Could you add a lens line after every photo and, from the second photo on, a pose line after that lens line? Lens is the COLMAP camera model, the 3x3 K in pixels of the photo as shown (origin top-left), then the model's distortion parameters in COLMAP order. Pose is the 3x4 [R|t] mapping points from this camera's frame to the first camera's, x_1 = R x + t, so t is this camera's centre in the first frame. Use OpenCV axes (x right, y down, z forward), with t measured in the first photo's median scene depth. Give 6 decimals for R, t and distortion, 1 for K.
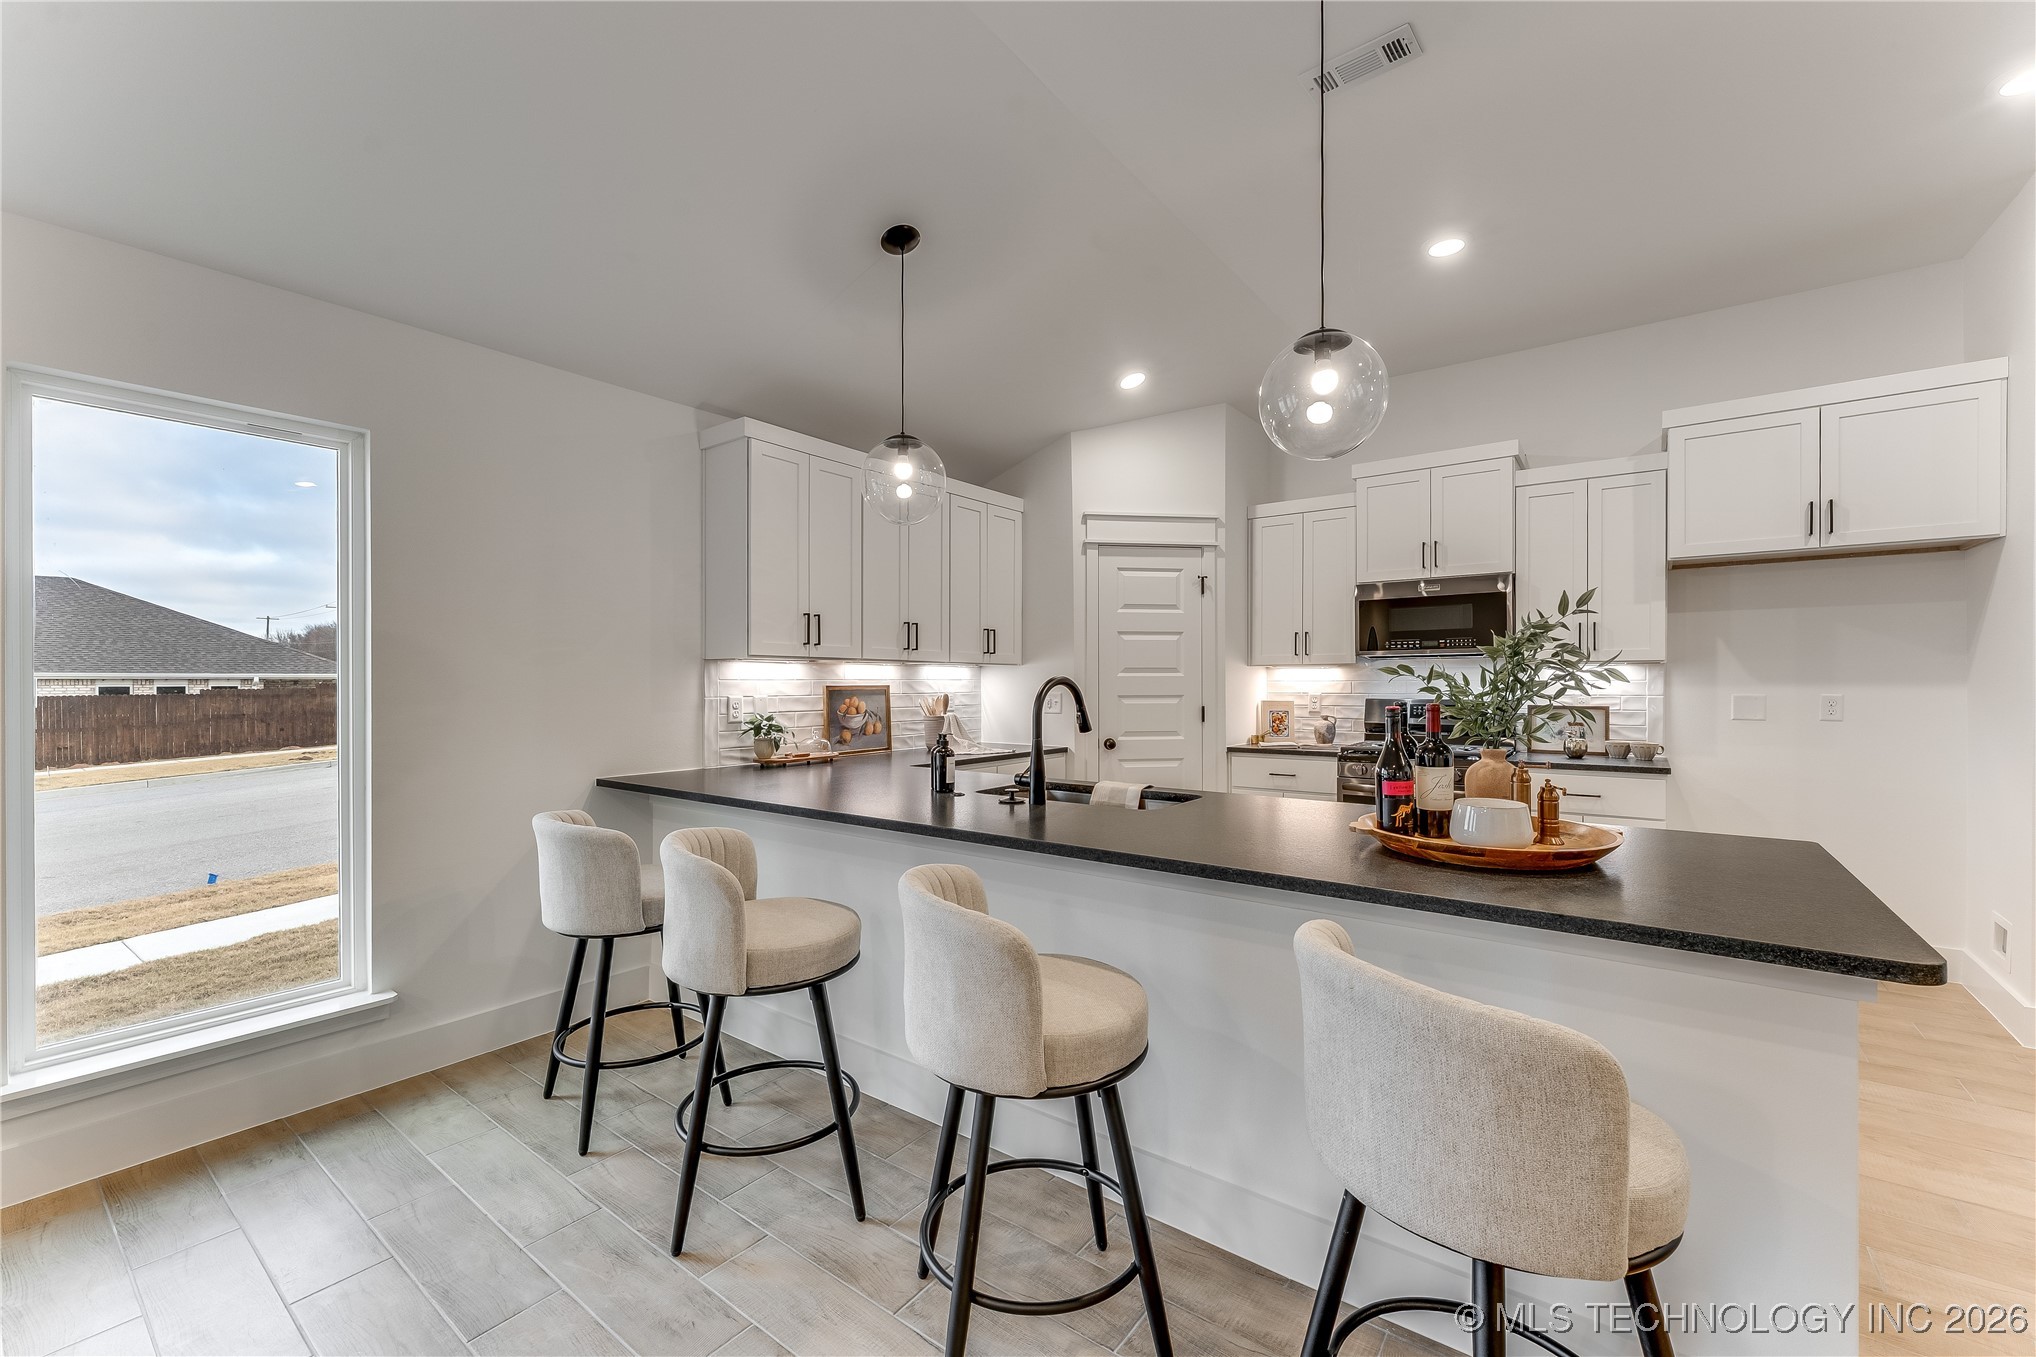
lens RADIAL K [[825.6, 0, 1016.4], [0, 825.6, 682.6], [0, 0, 1]] dist [0.000629, 0.000064]
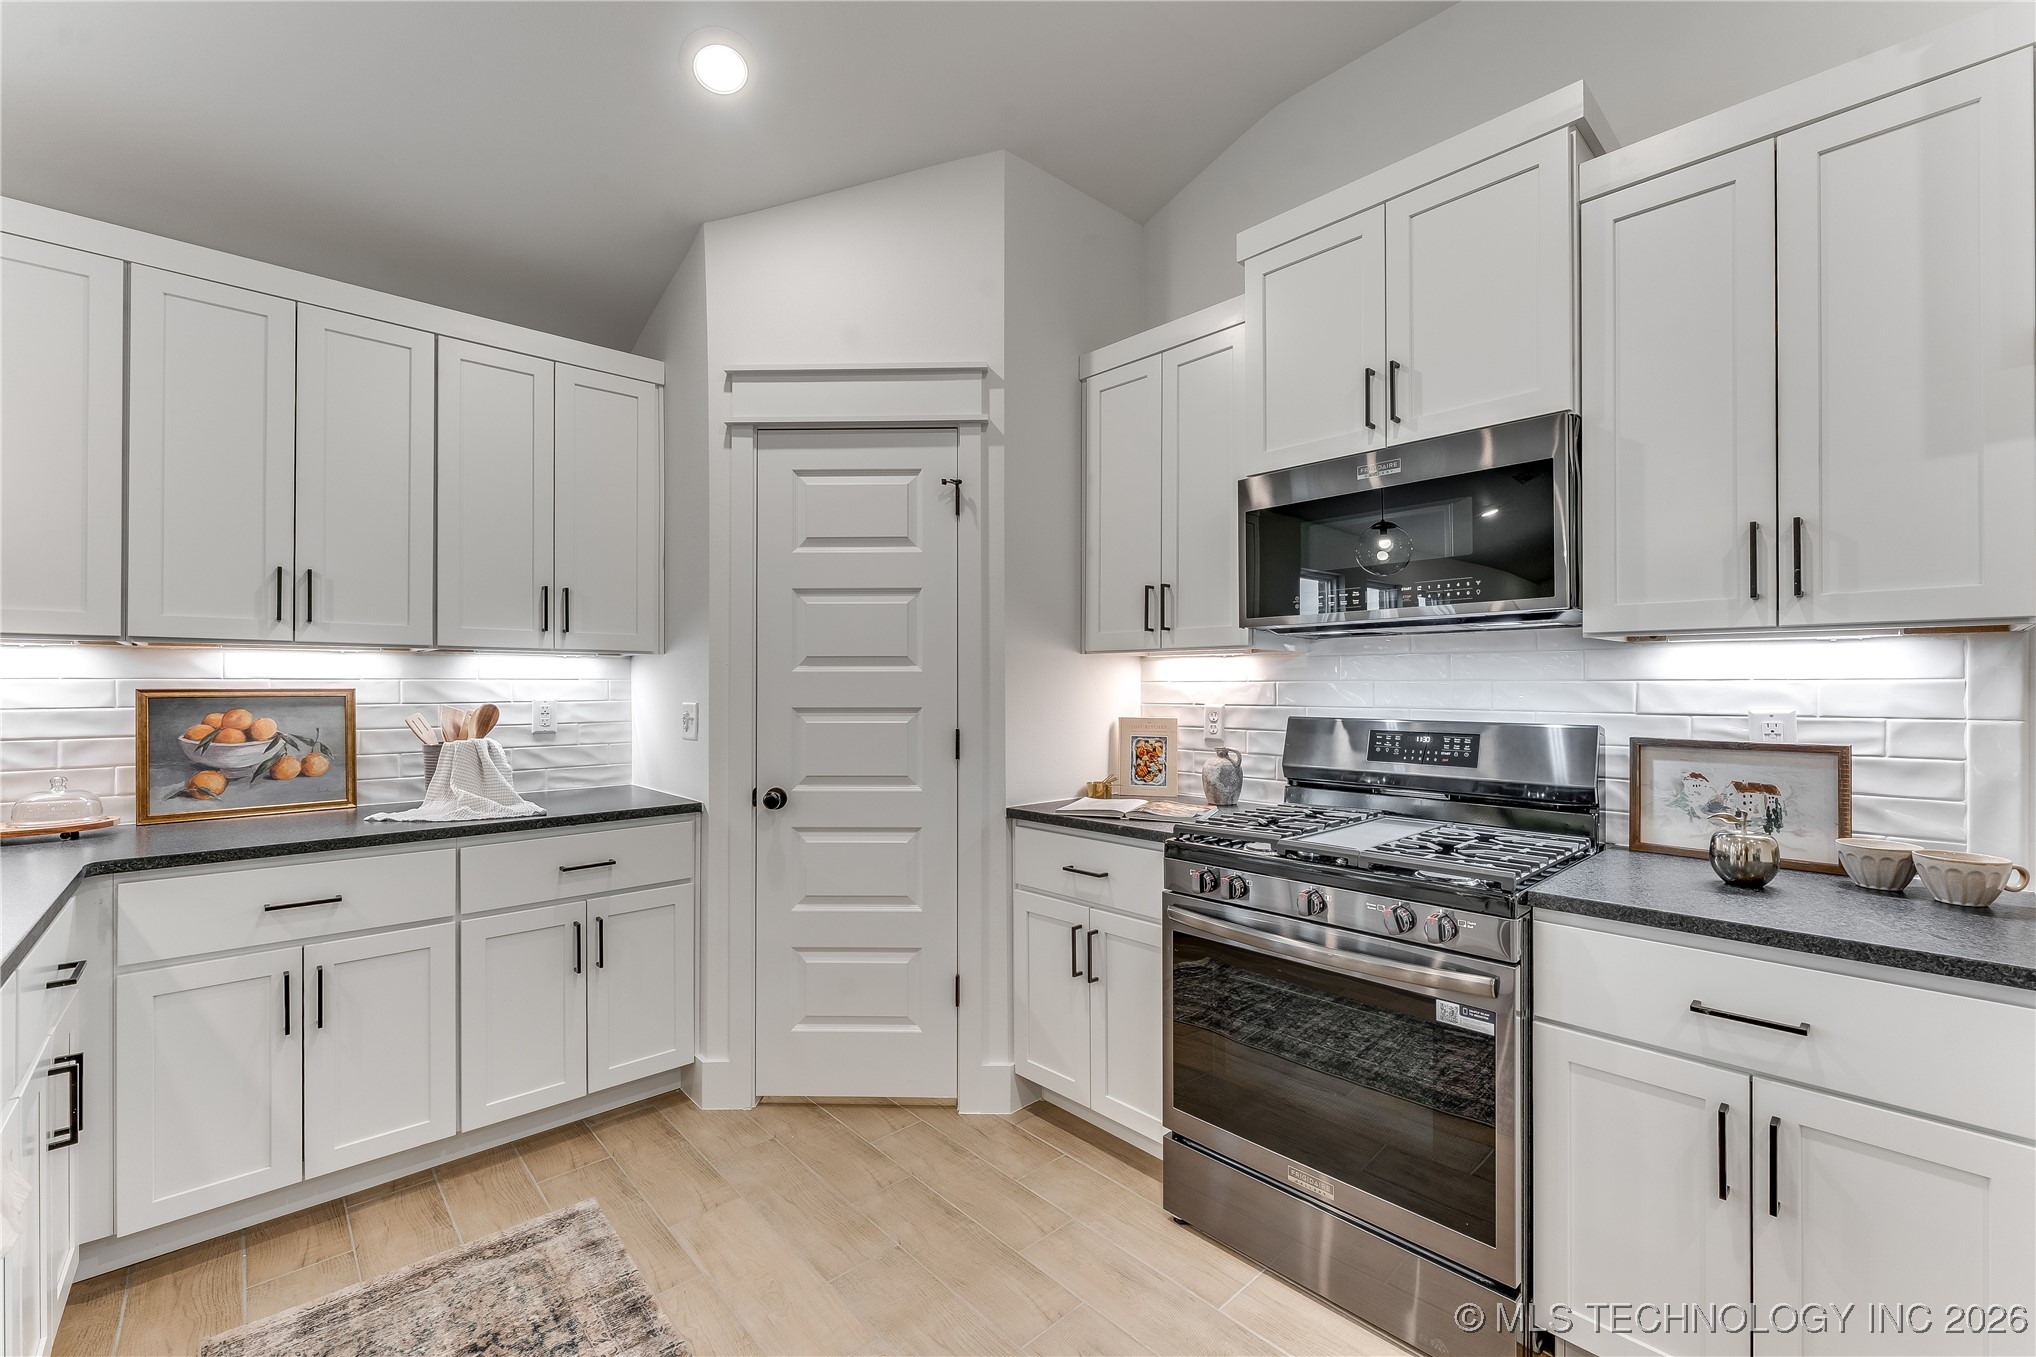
lens RADIAL K [[844.6, 0, 1018.6], [0, 844.6, 678.2], [0, 0, 1]] dist [-0.001436, -0.000456]
pose [[0.984184, -0.001449, -0.177145, 0.369523], [-0.000128, 0.999960, -0.008893, 0.001171], [0.177151, 0.008775, 0.984145, 0.495893]]
